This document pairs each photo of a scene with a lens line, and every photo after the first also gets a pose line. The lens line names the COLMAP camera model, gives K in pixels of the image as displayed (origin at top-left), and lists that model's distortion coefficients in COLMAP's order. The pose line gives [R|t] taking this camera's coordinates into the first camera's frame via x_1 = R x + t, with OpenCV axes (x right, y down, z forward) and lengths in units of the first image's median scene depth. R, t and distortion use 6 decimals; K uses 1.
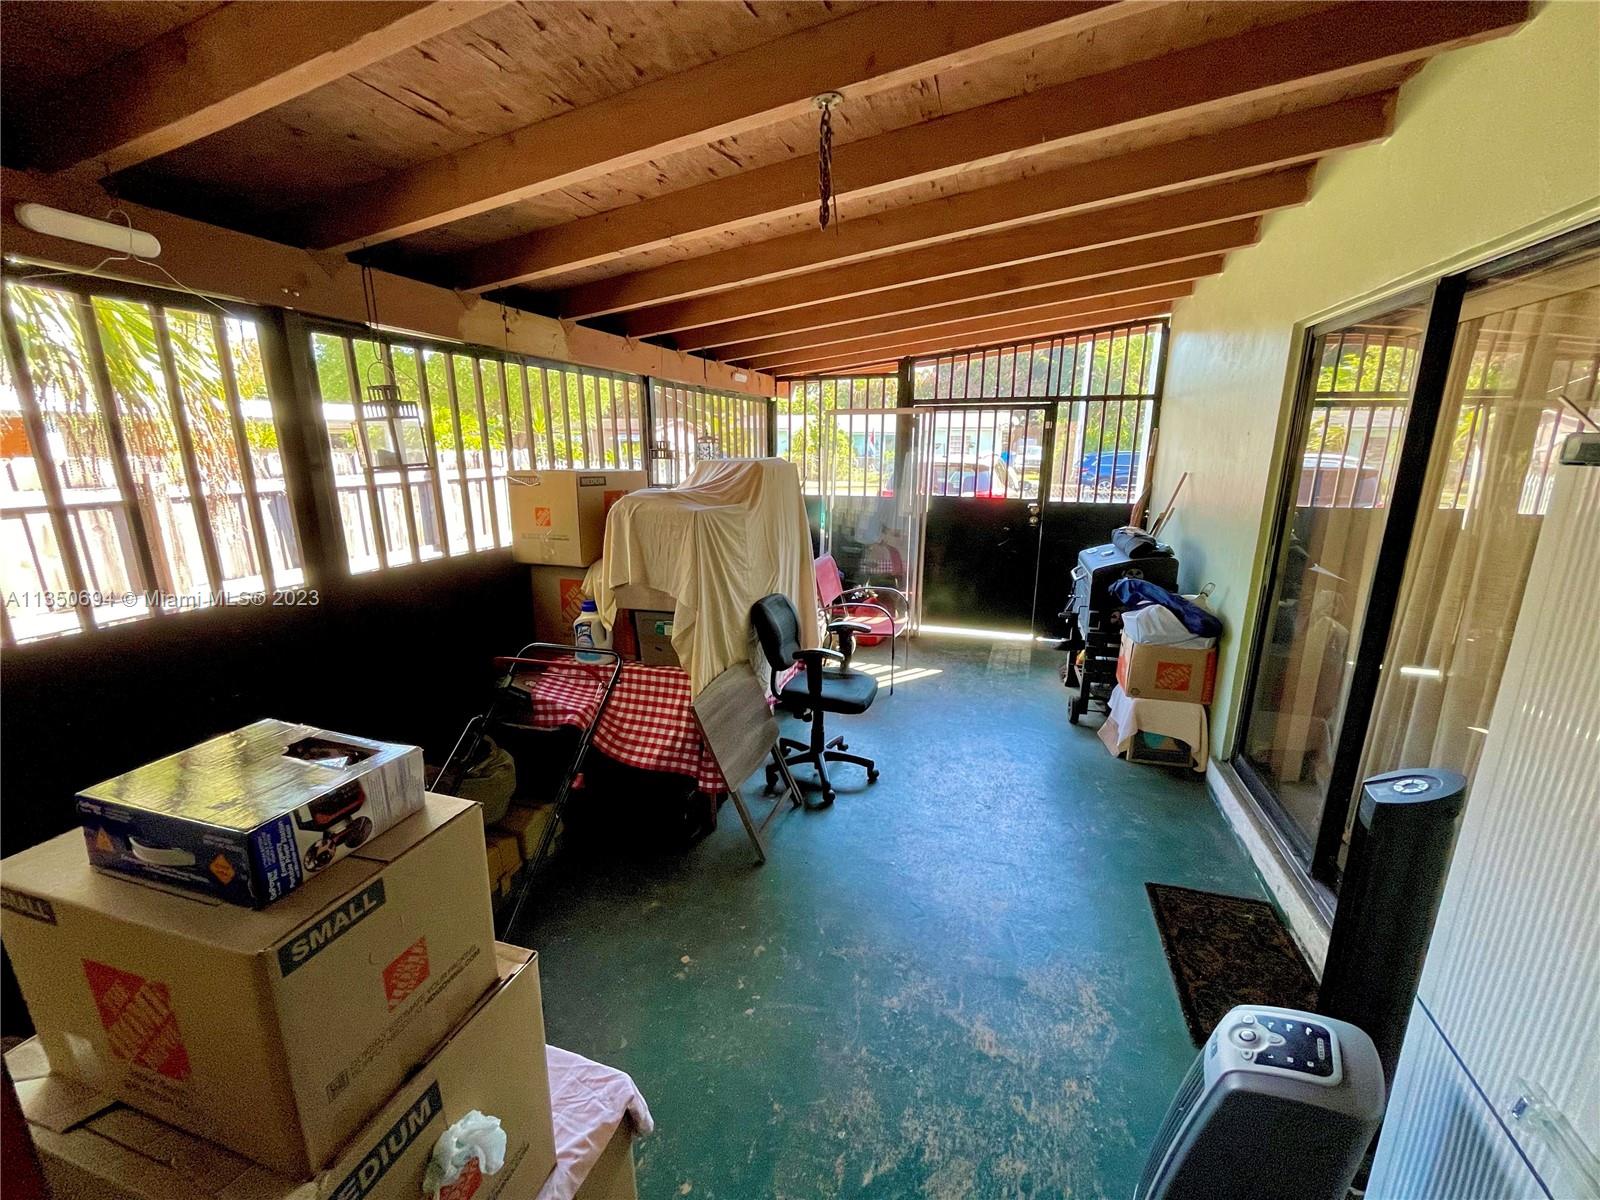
lens RADIAL K [[644.3, 0, 800.3], [0, 644.3, 600.8], [0, 0, 1]] dist [-0.006387, 0.001805]
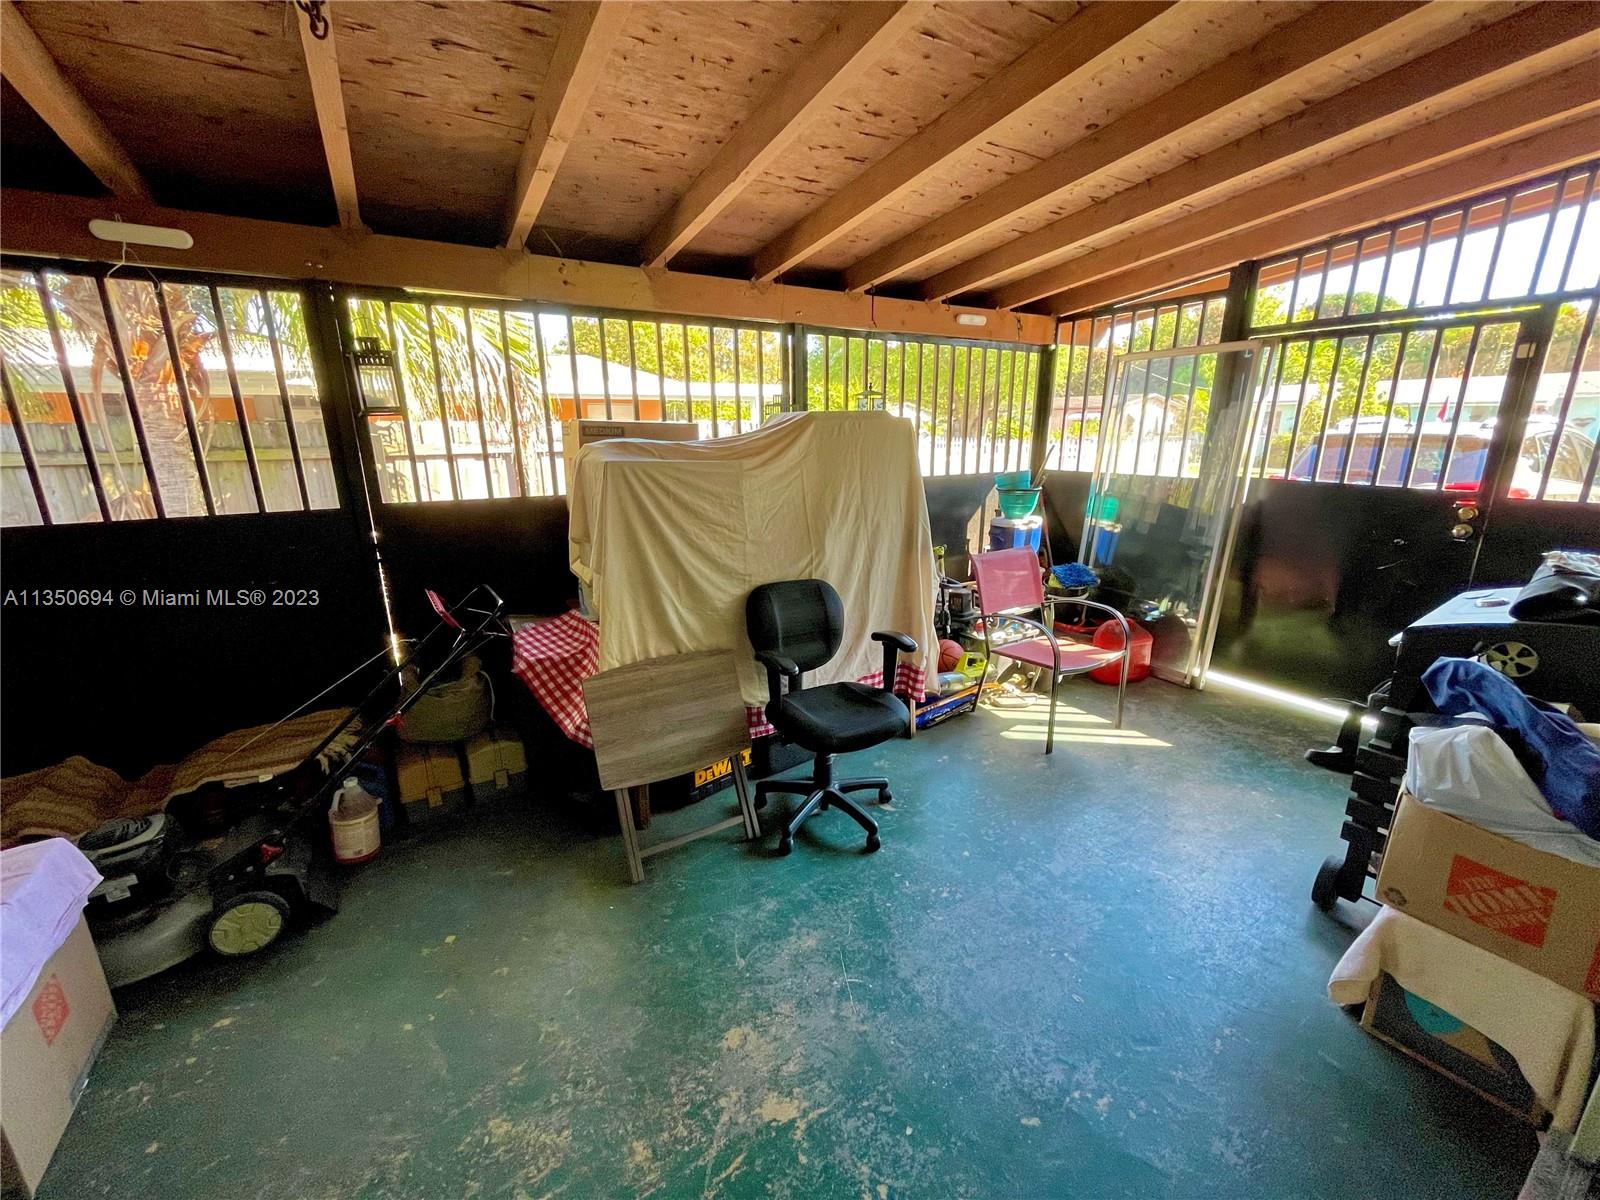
lens RADIAL K [[644.3, 0, 800.5], [0, 644.3, 603.9], [0, 0, 1]] dist [-0.006387, 0.001805]
pose [[0.769226, 0.162304, -0.618021, 0.426694], [-0.144074, 0.986351, 0.079712, -0.041117], [0.622523, 0.027724, 0.782110, 0.348699]]
